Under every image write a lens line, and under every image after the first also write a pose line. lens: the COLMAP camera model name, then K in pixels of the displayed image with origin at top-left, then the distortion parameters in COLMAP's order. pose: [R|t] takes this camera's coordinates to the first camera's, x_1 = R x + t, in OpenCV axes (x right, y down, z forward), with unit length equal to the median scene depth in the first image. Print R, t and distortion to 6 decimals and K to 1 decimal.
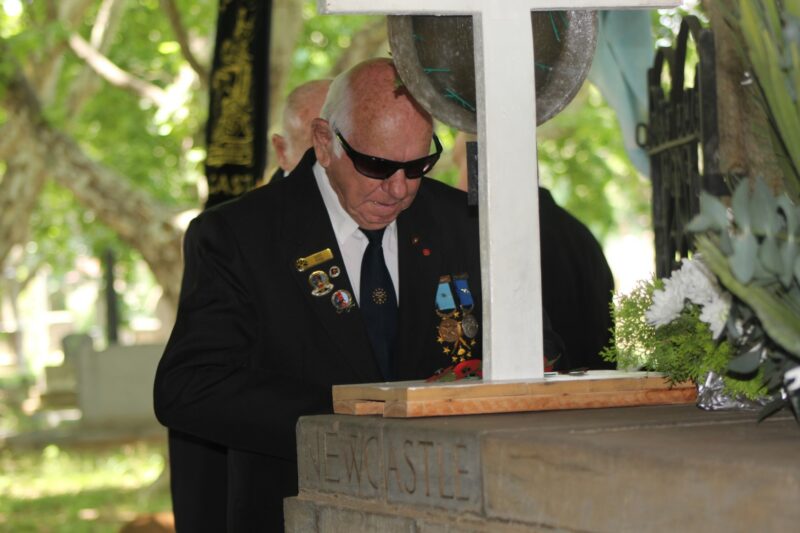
lens RADIAL K [[2959.6, 0, 401.3], [0, 2959.6, 265.8], [0, 0, 1]] dist [-0.161885, 0.000000]
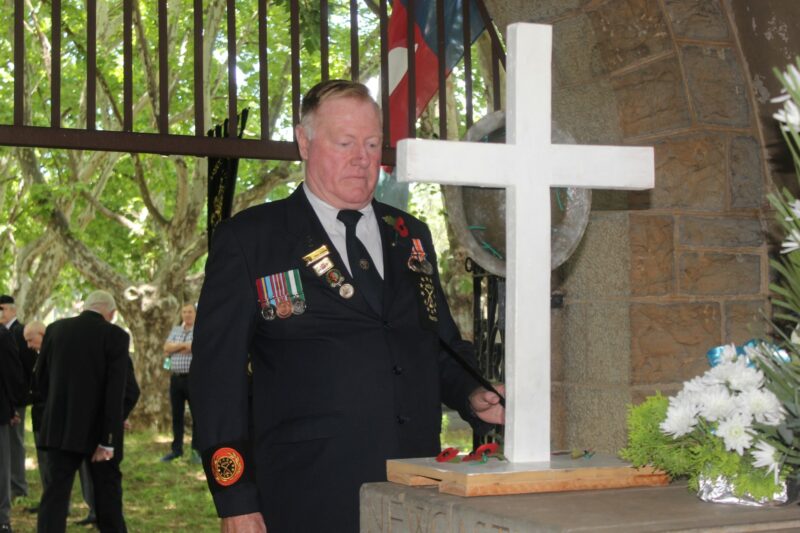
lens RADIAL K [[1443.6, 0, 401.7], [0, 1443.6, 270.2], [0, 0, 1]] dist [0.026342, 0.000000]
pose [[0.992580, 0.041255, 0.114379, -0.096398], [-0.037752, 0.998754, -0.032625, -0.024296], [-0.115583, 0.028065, 0.992901, 0.356440]]
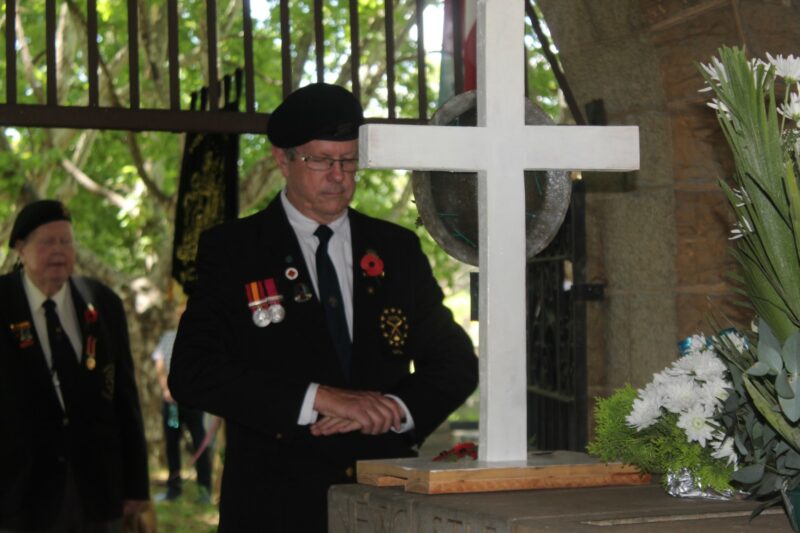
lens RADIAL K [[1901.5, 0, 397.1], [0, 1901.5, 270.2], [0, 0, 1]] dist [0.069515, 0.000000]
pose [[0.997126, 0.028440, 0.070221, -0.066691], [-0.026845, 0.999362, -0.023554, -0.022607], [-0.070847, 0.021601, 0.997253, 0.188312]]
